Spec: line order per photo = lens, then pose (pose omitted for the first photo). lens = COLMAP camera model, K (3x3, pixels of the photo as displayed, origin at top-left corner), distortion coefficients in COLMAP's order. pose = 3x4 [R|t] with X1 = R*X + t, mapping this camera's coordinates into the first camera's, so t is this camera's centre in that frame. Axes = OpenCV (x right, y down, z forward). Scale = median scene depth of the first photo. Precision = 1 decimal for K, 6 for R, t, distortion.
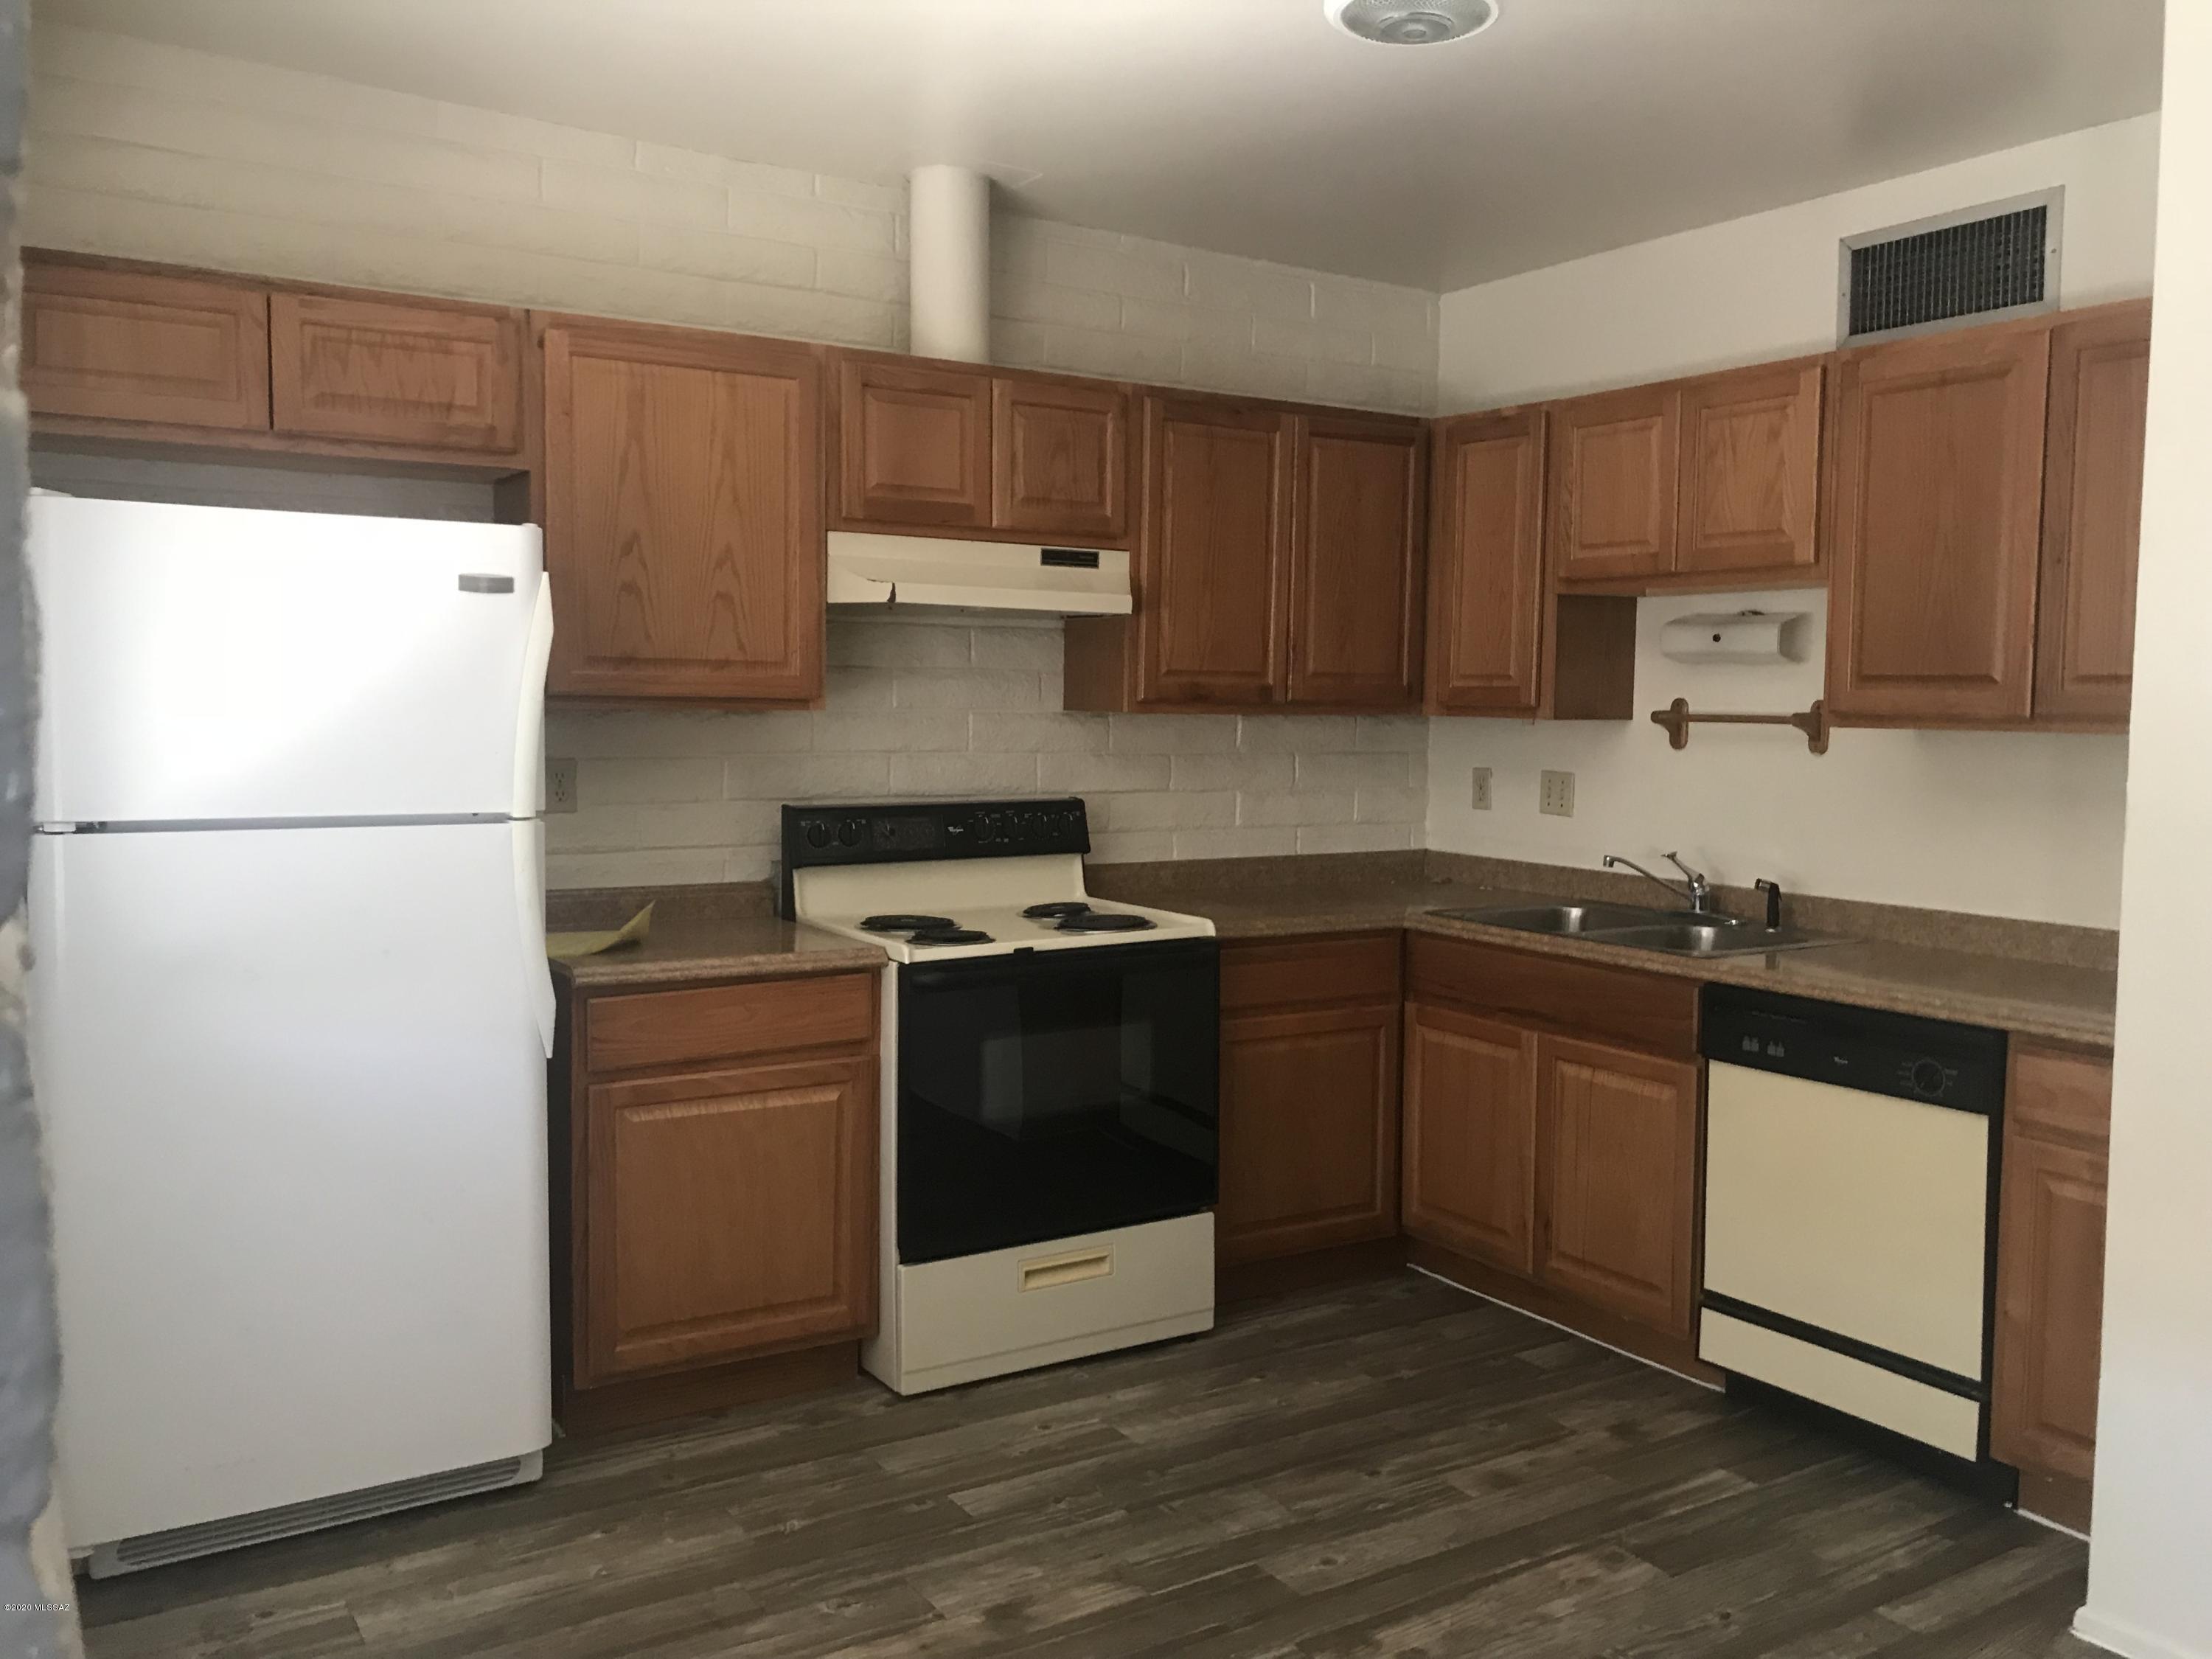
lens RADIAL K [[1821.3, 0, 1119.3], [0, 1821.3, 823.1], [0, 0, 1]] dist [0.024394, -0.032254]
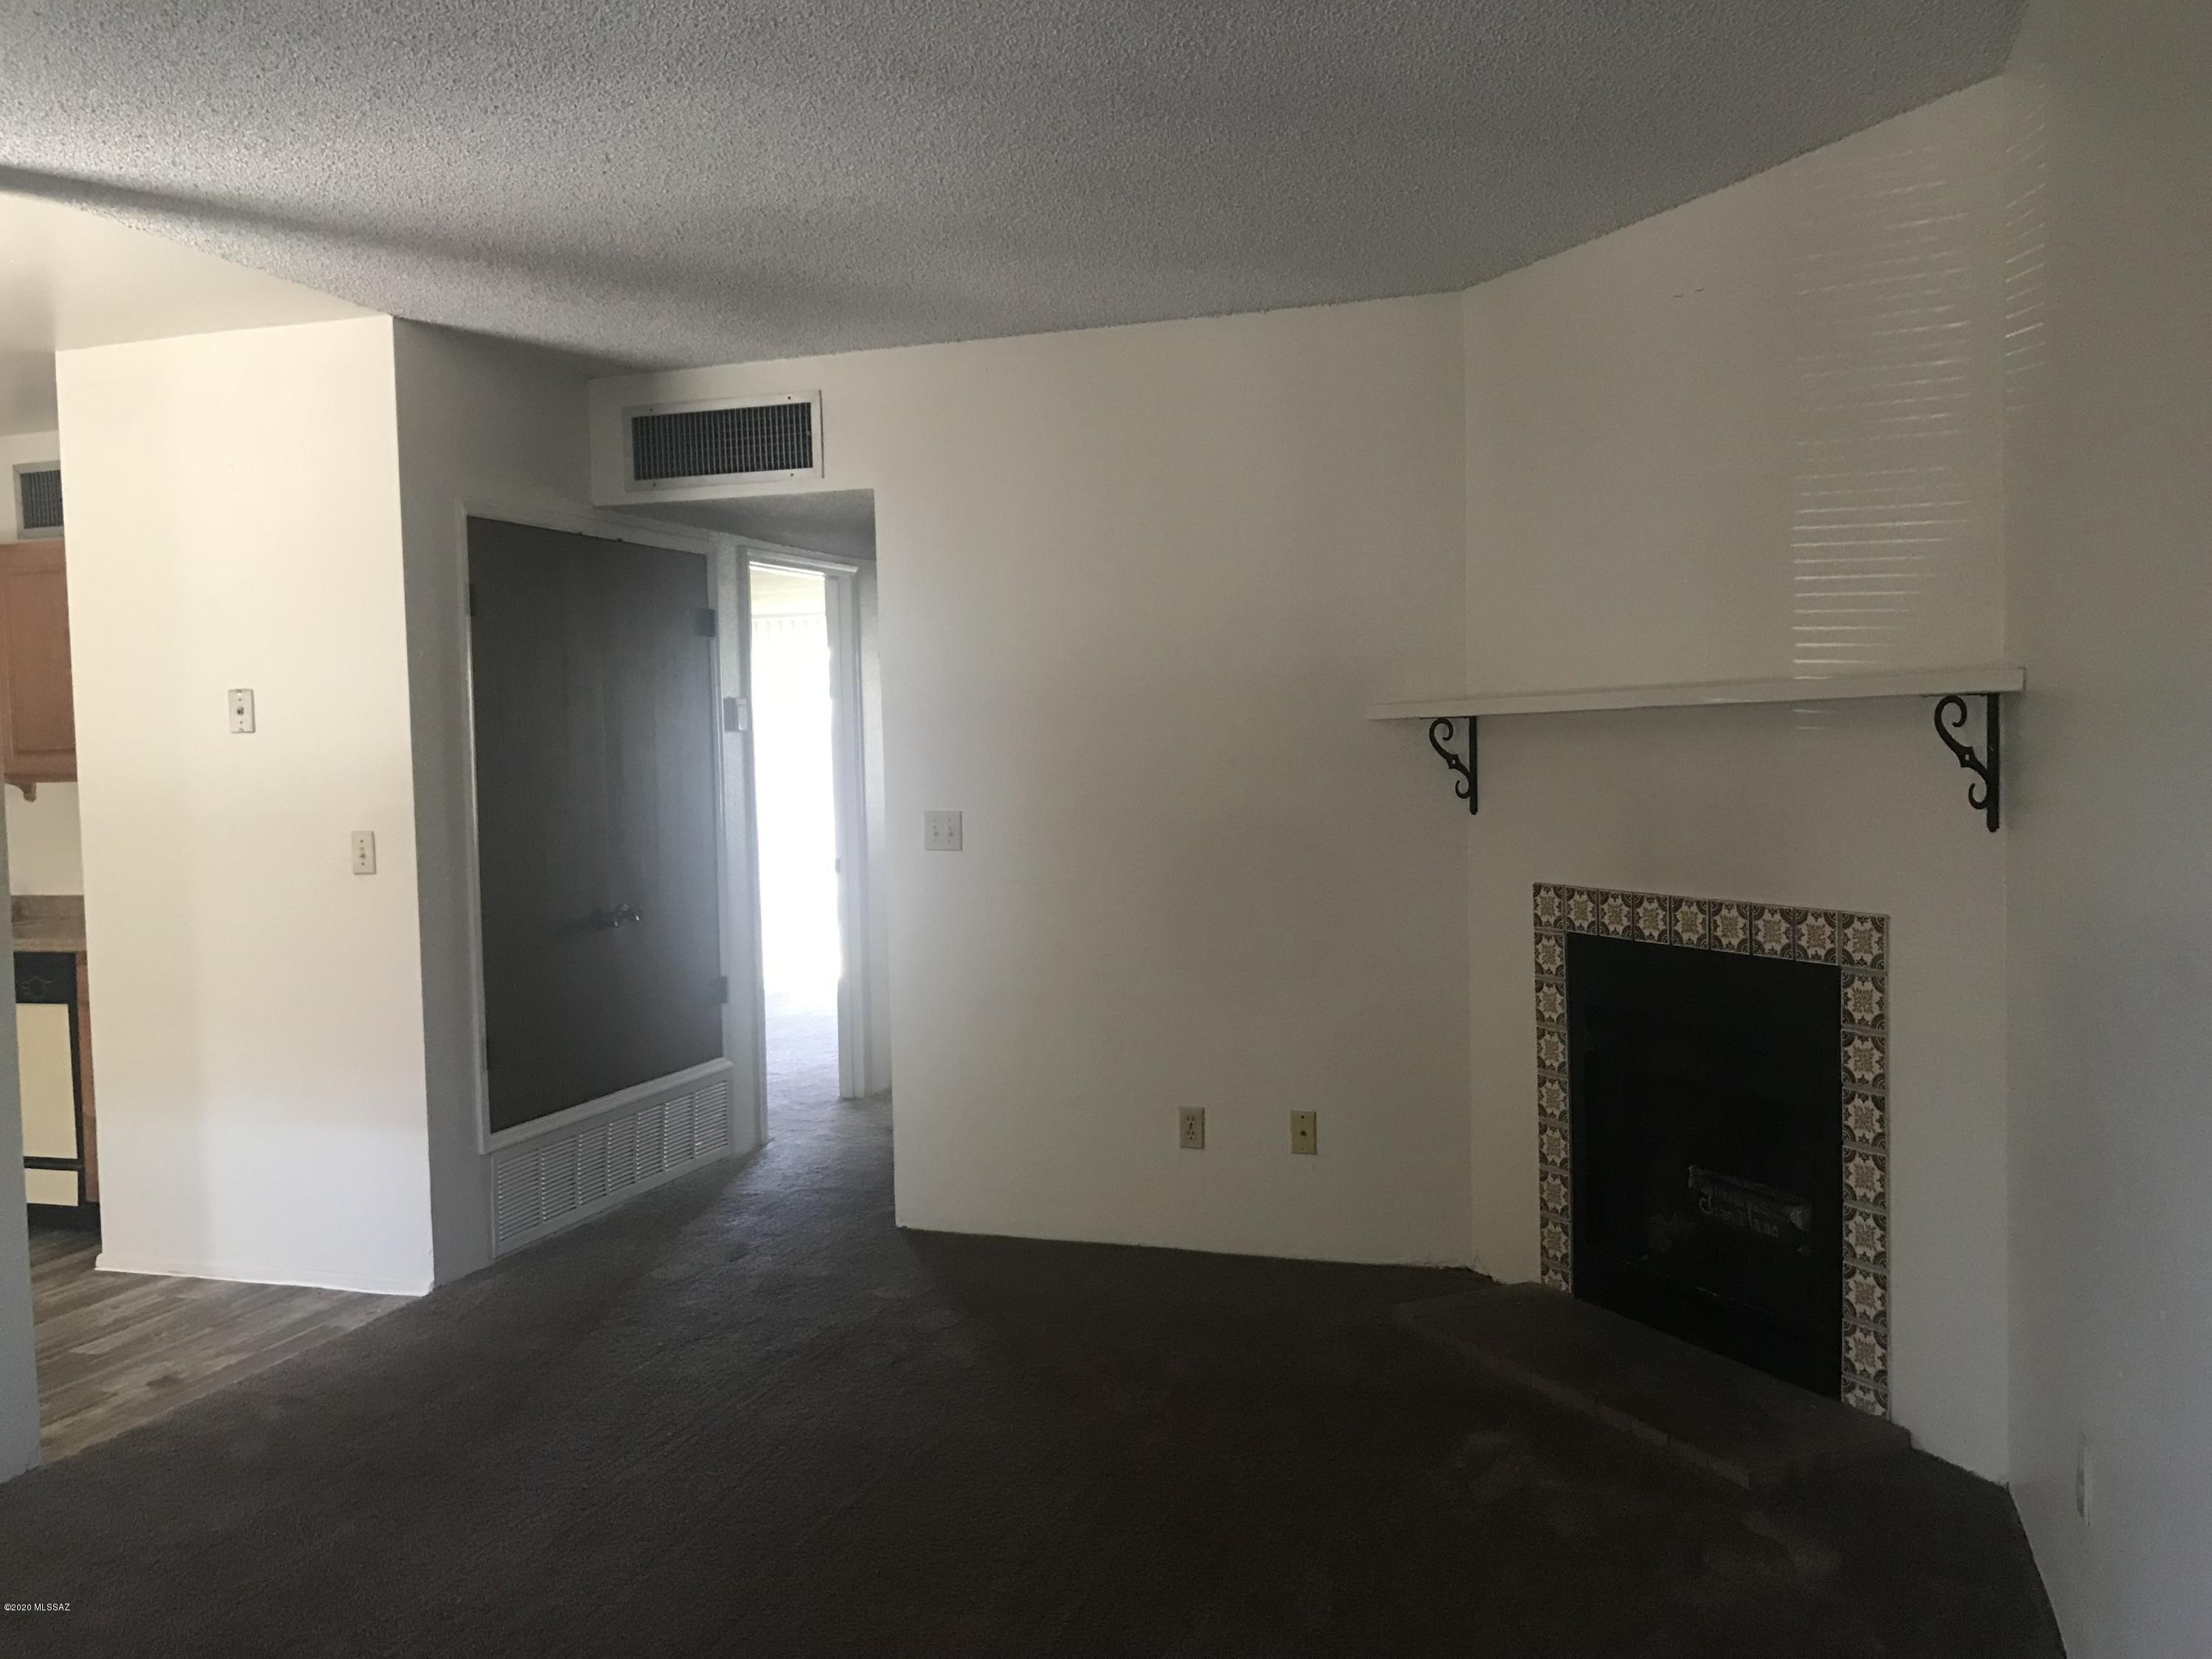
lens RADIAL K [[1821.3, 0, 1099.7], [0, 1821.3, 815.6], [0, 0, 1]] dist [0.024394, -0.032254]
pose [[0.782445, -0.061864, 0.619639, 0.151200], [0.082426, 0.996587, -0.004586, 0.060528], [-0.617240, 0.054663, 0.784874, -0.820622]]
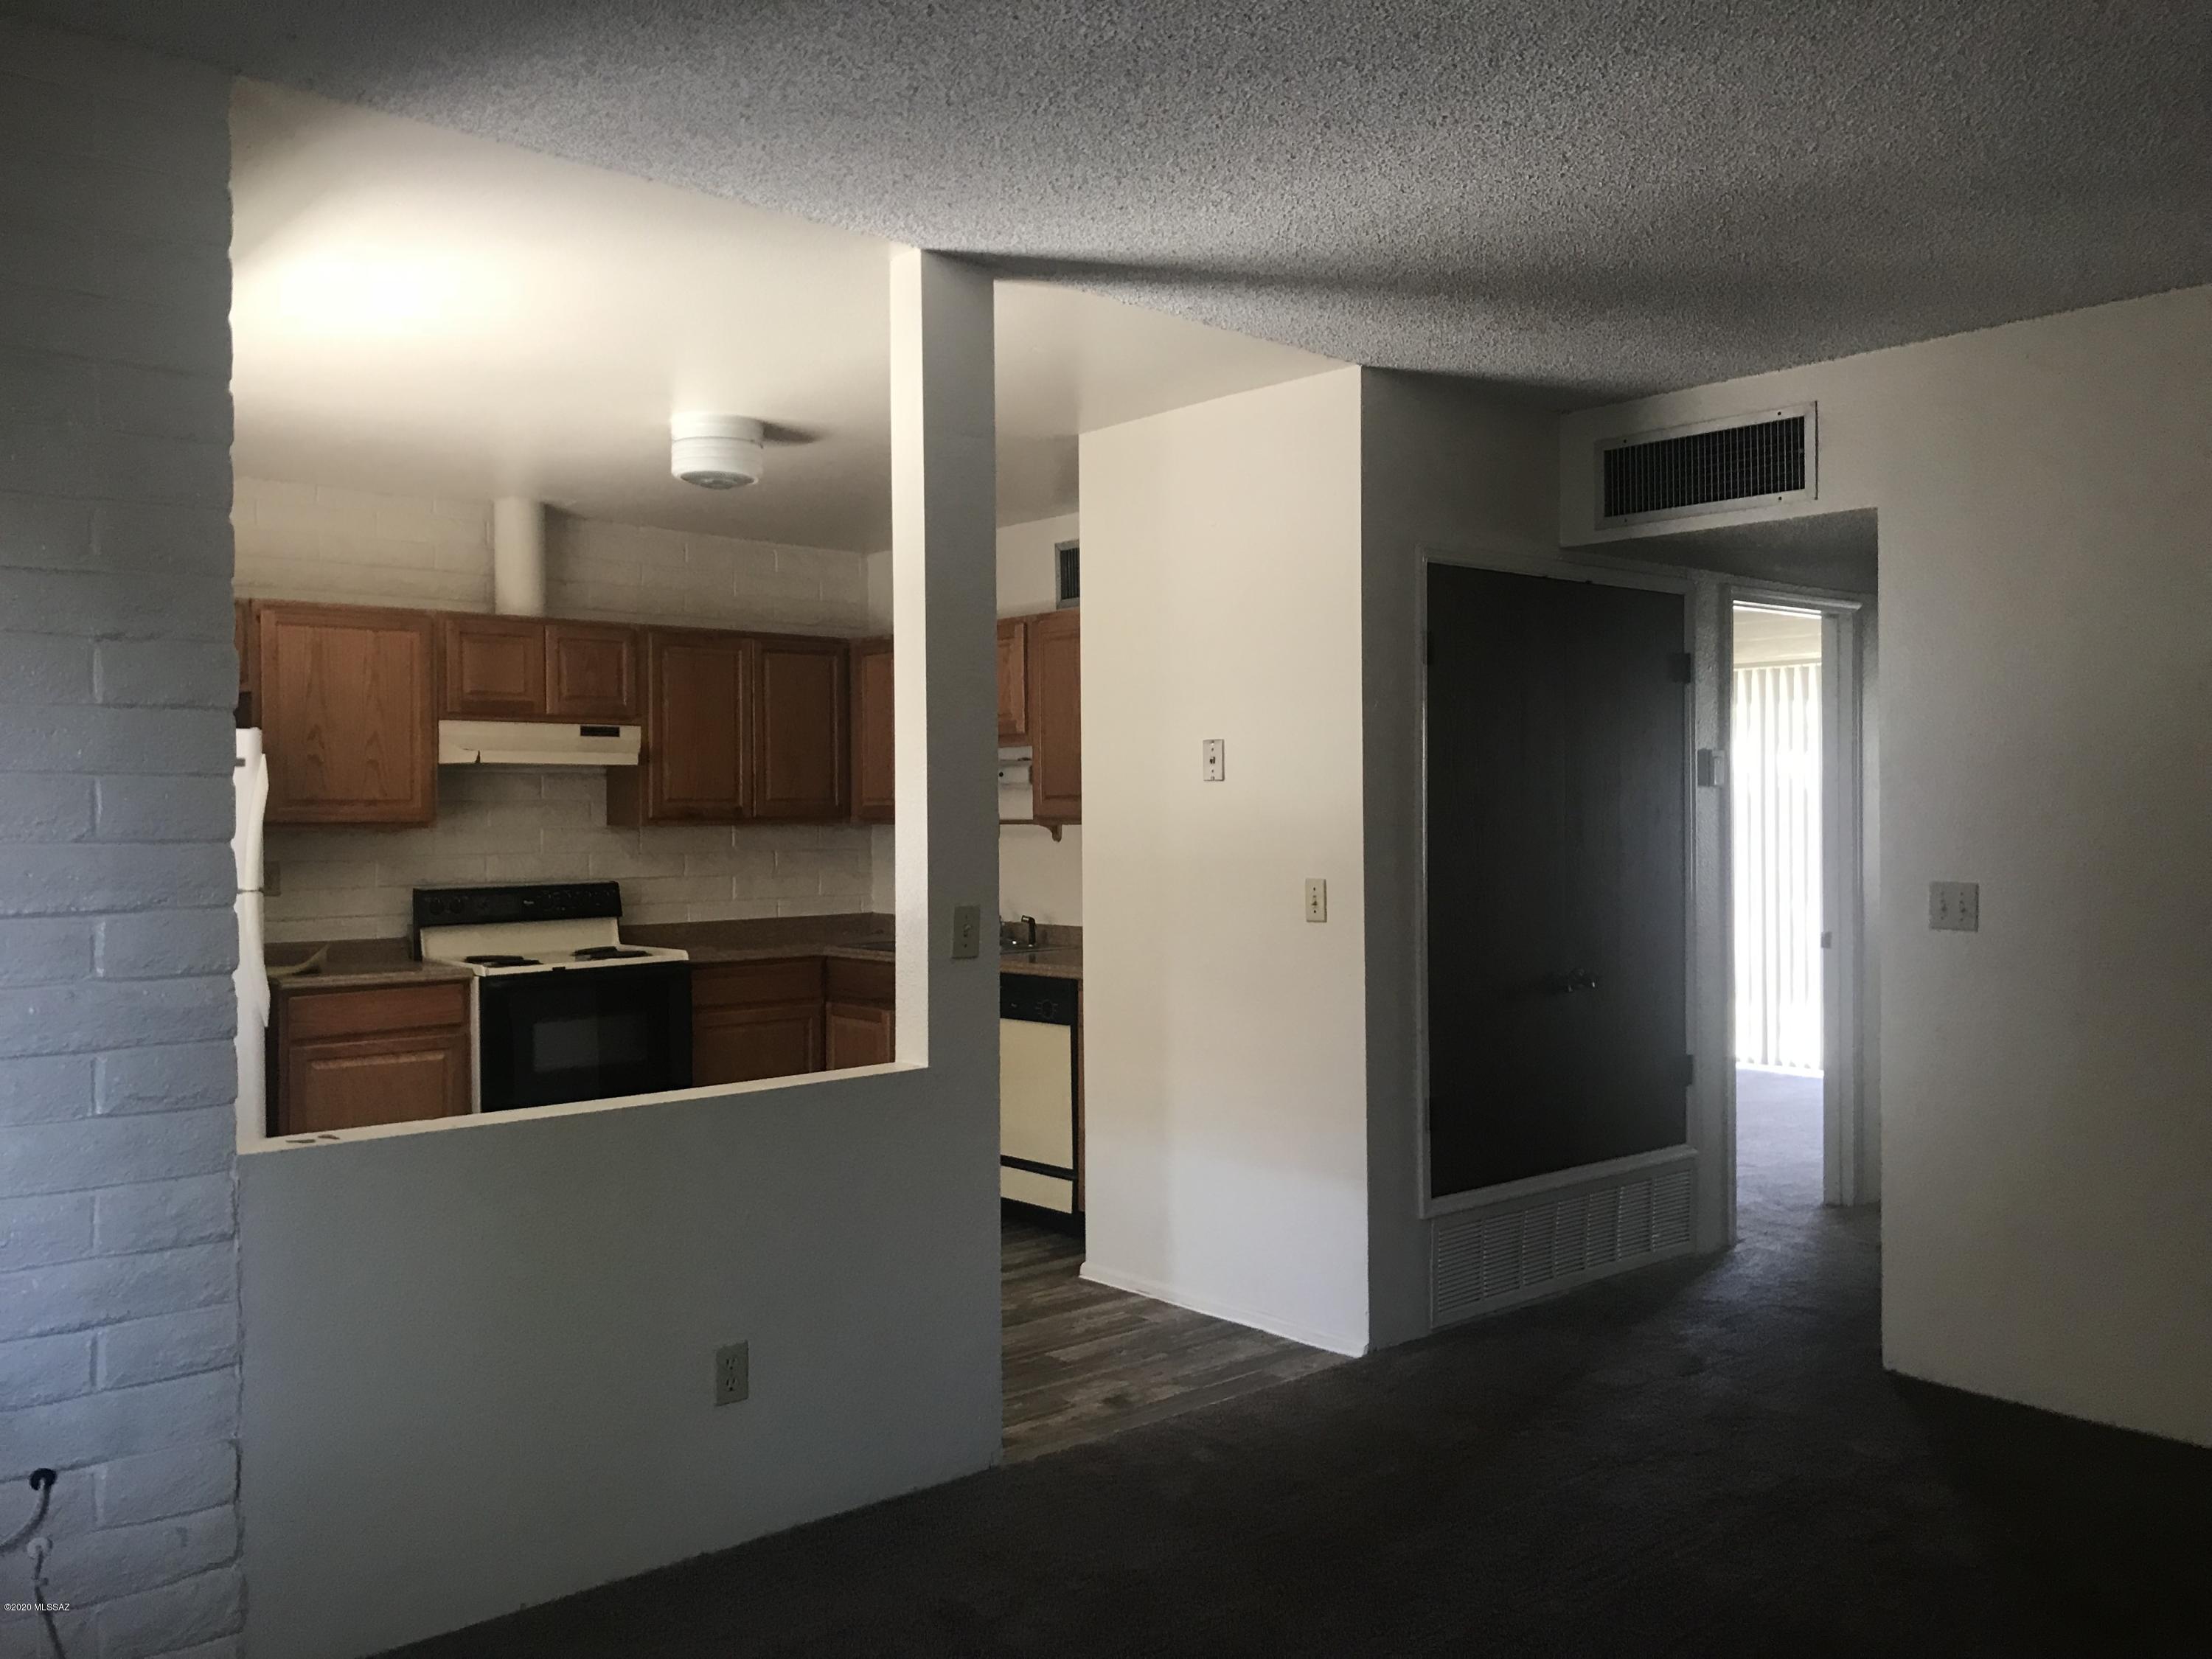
lens RADIAL K [[1821.3, 0, 1104.9], [0, 1821.3, 815.3], [0, 0, 1]] dist [0.024394, -0.032254]
pose [[0.989989, -0.022281, 0.139373, 0.214320], [0.031983, 0.997189, -0.067763, 0.059573], [-0.137472, 0.071542, 0.987919, -0.745280]]
